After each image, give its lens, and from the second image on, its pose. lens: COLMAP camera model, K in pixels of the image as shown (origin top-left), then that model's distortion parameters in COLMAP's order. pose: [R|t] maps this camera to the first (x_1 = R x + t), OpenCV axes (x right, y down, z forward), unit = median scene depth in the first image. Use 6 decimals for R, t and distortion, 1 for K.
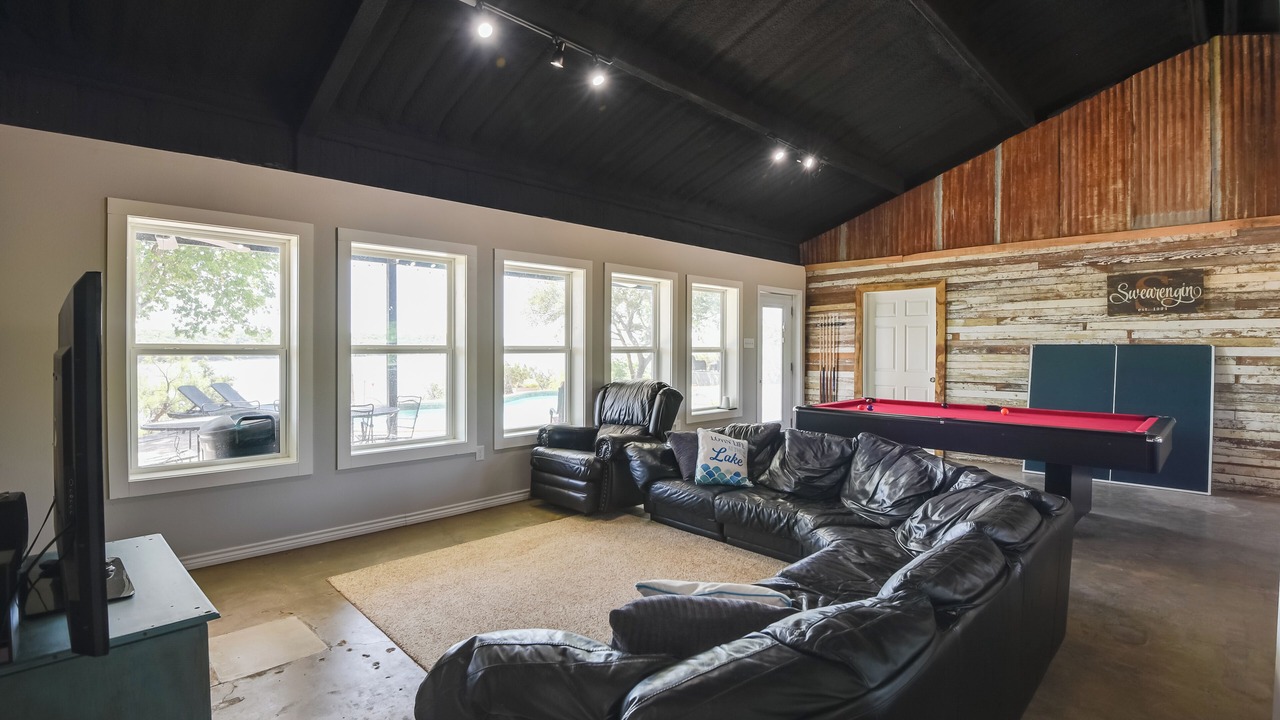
lens RADIAL K [[599.6, 0, 639.2], [0, 599.6, 352.6], [0, 0, 1]] dist [-0.039341, 0.000366]
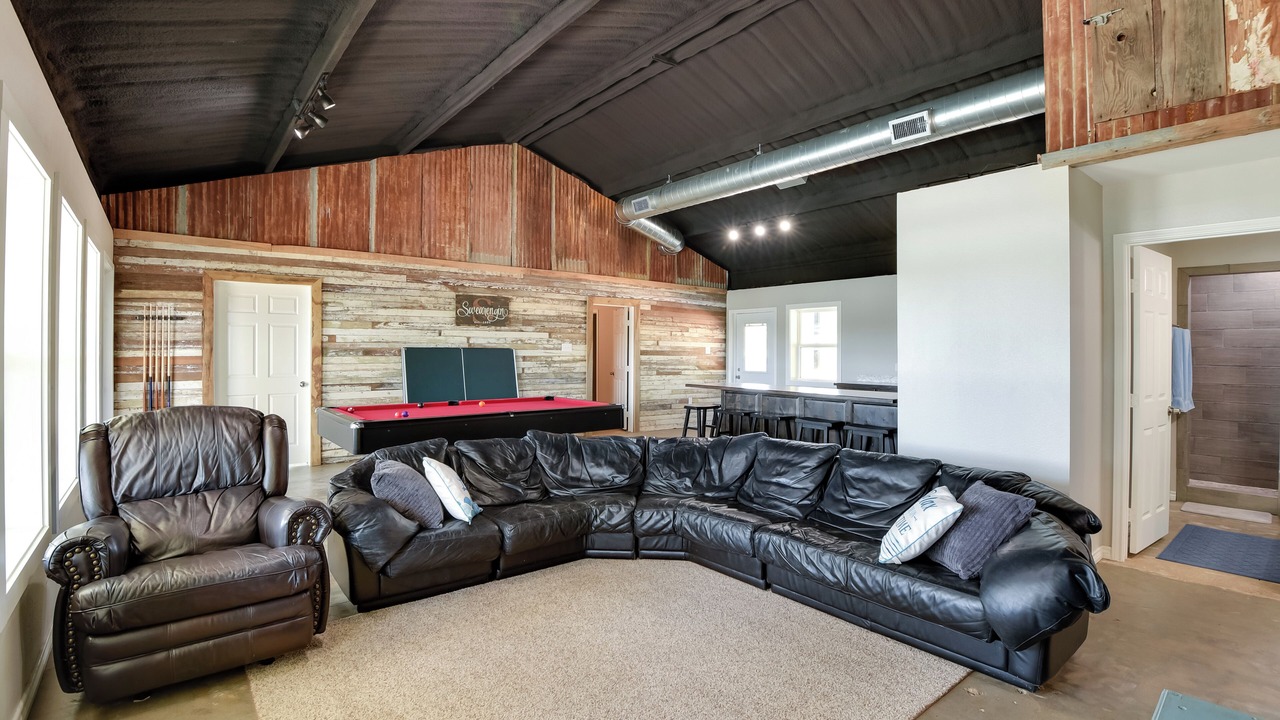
lens RADIAL K [[599.6, 0, 634.9], [0, 599.6, 355.4], [0, 0, 1]] dist [-0.039341, 0.000366]
pose [[0.072448, -0.012894, 0.997289, -0.418728], [0.000685, 0.999917, 0.012878, -0.011534], [-0.997372, -0.000250, 0.072451, 0.440121]]
